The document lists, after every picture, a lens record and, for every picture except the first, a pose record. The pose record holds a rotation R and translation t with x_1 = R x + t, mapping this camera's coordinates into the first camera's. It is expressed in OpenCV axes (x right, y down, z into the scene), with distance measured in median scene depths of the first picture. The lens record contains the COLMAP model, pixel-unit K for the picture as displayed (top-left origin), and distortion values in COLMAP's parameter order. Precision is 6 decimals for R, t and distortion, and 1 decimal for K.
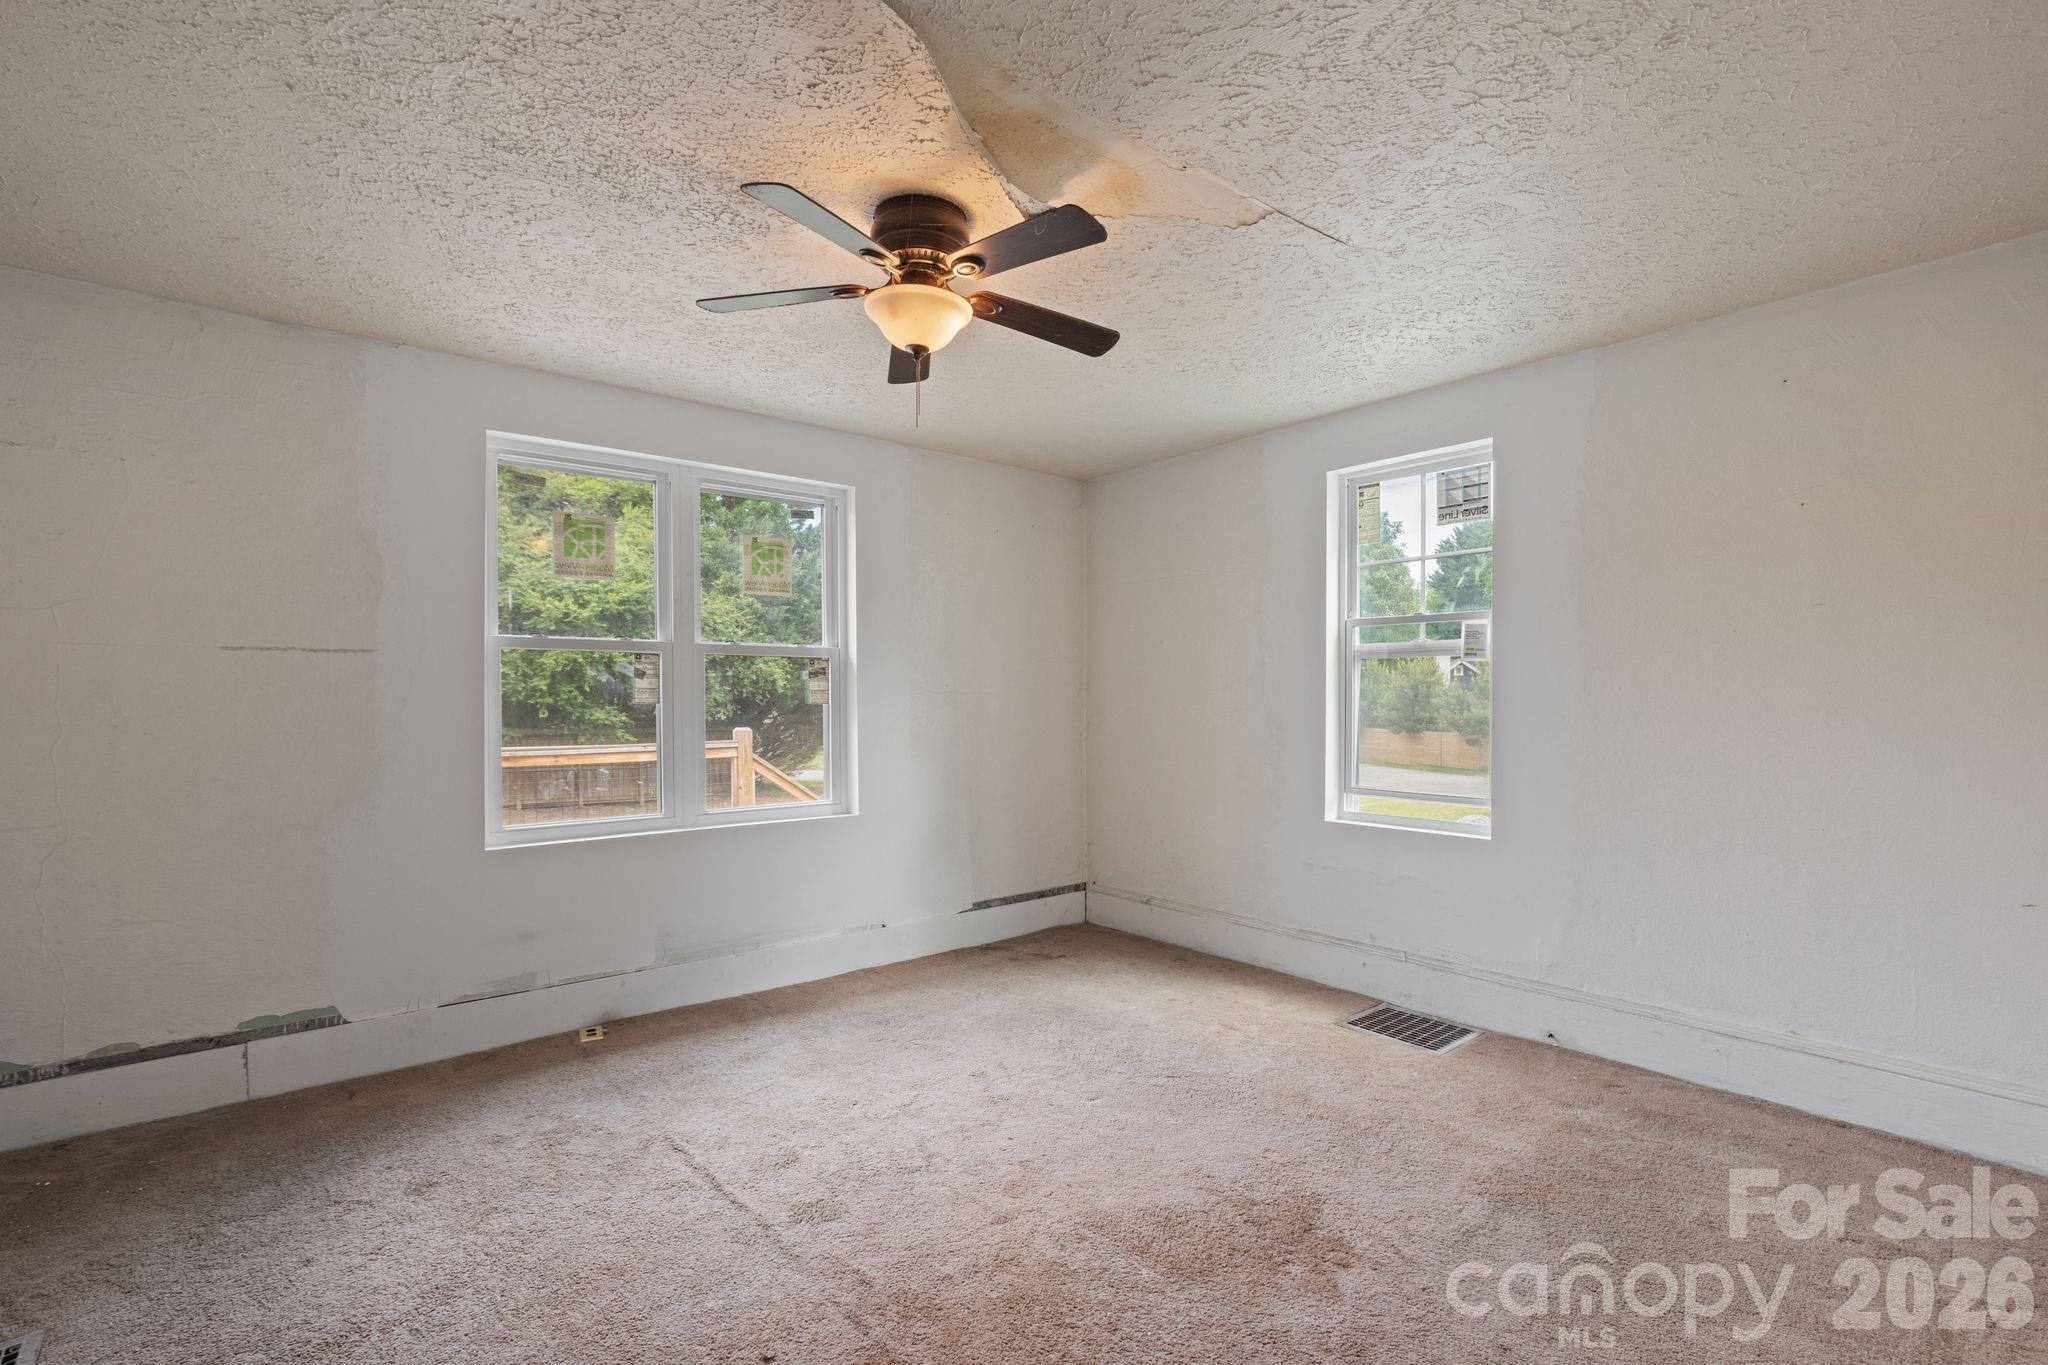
lens RADIAL K [[940.3, 0, 1026.6], [0, 940.3, 695.3], [0, 0, 1]] dist [0.000368, 0.000197]
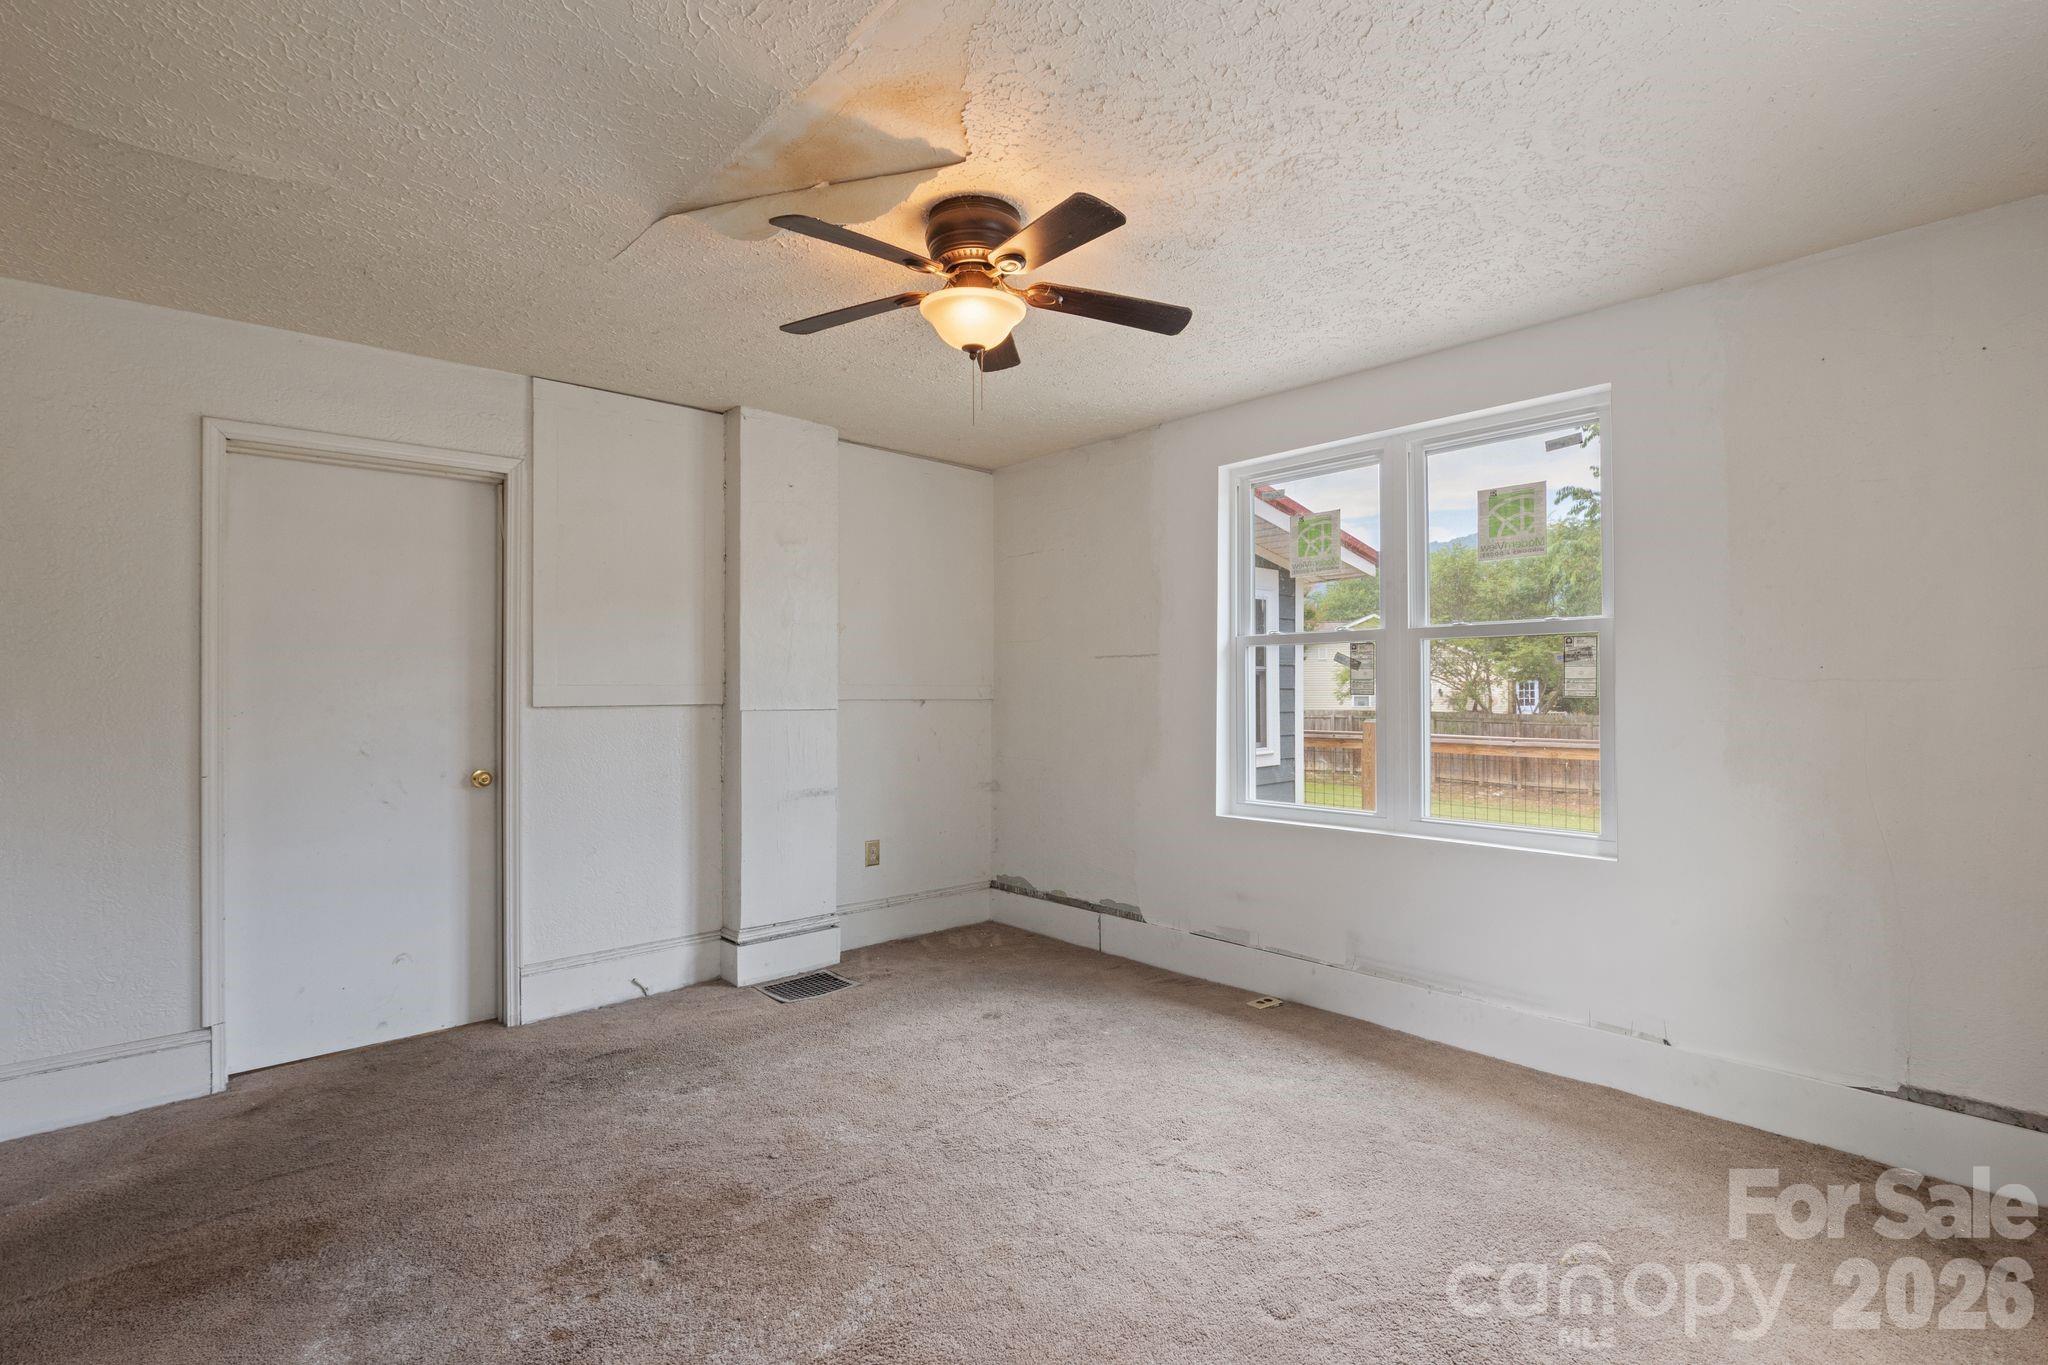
lens RADIAL K [[948.9, 0, 1024.0], [0, 948.9, 682.5], [0, 0, 1]] dist [0.000083, 0.000109]
pose [[0.047739, -0.002628, -0.998856, 0.614128], [0.010119, 0.999946, -0.002147, -0.006695], [0.998809, -0.010005, 0.047763, 0.681760]]
